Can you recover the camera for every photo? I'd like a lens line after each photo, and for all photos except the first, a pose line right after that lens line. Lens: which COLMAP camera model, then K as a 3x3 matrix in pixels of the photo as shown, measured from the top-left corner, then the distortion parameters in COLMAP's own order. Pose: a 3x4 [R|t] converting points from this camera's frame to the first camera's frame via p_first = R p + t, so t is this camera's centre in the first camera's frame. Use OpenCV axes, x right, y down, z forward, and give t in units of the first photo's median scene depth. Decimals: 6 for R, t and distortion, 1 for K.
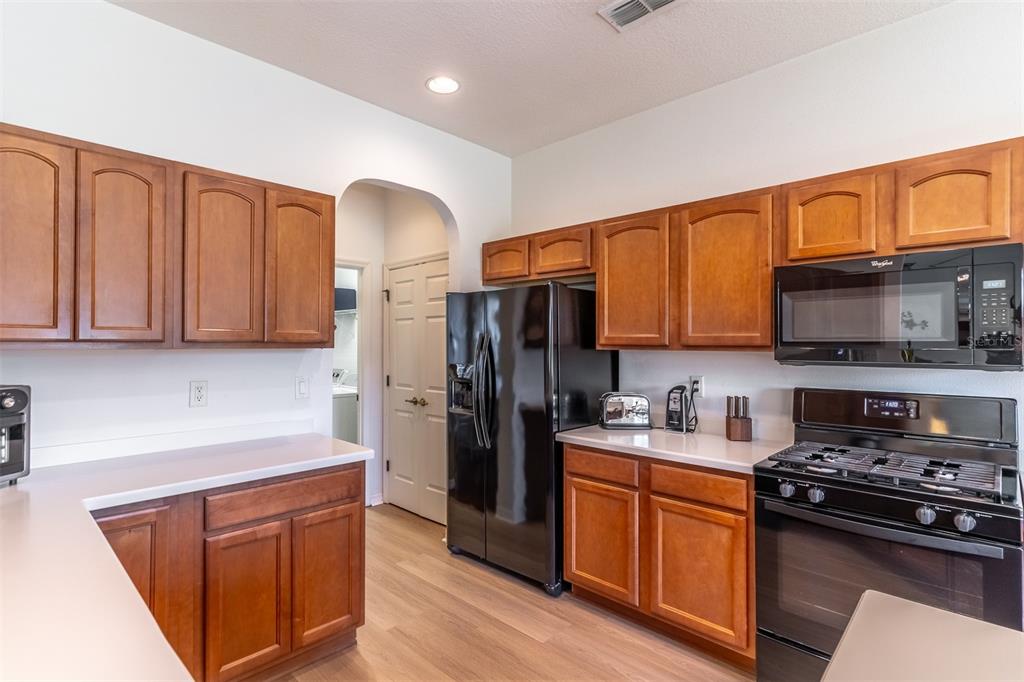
lens RADIAL K [[499.3, 0, 508.2], [0, 499.3, 342.8], [0, 0, 1]] dist [0.001745, 0.000505]
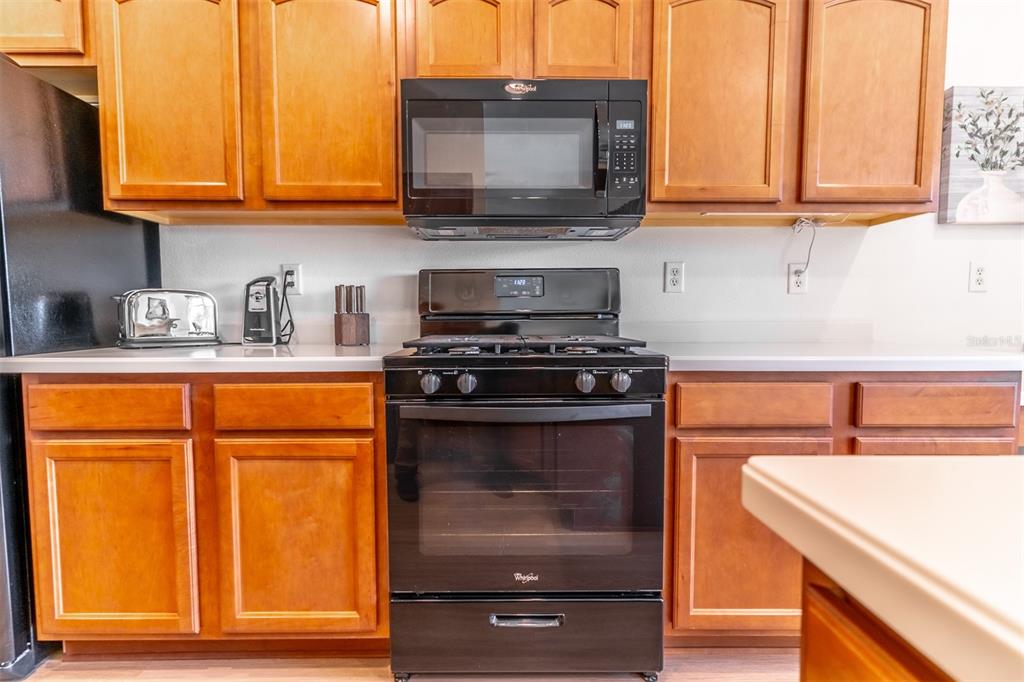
lens RADIAL K [[493.4, 0, 509.1], [0, 493.4, 339.3], [0, 0, 1]] dist [0.002565, 0.000521]
pose [[0.710720, -0.040773, 0.702292, 0.131658], [0.000716, 0.998360, 0.057237, 0.159573], [-0.703475, -0.040176, 0.709584, 0.364216]]
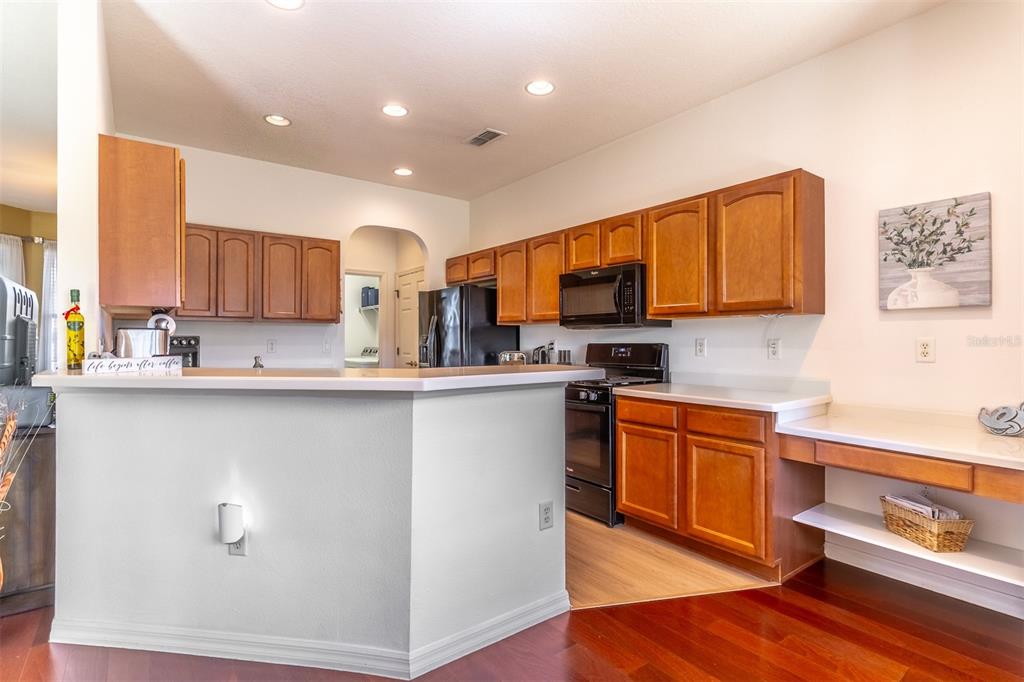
lens RADIAL K [[493.4, 0, 509.1], [0, 493.4, 339.3], [0, 0, 1]] dist [0.002565, 0.000521]
pose [[0.988122, -0.002814, -0.153647, 0.586159], [0.002933, 0.999996, 0.000542, 0.076429], [0.153645, -0.000986, 0.988126, -0.753061]]
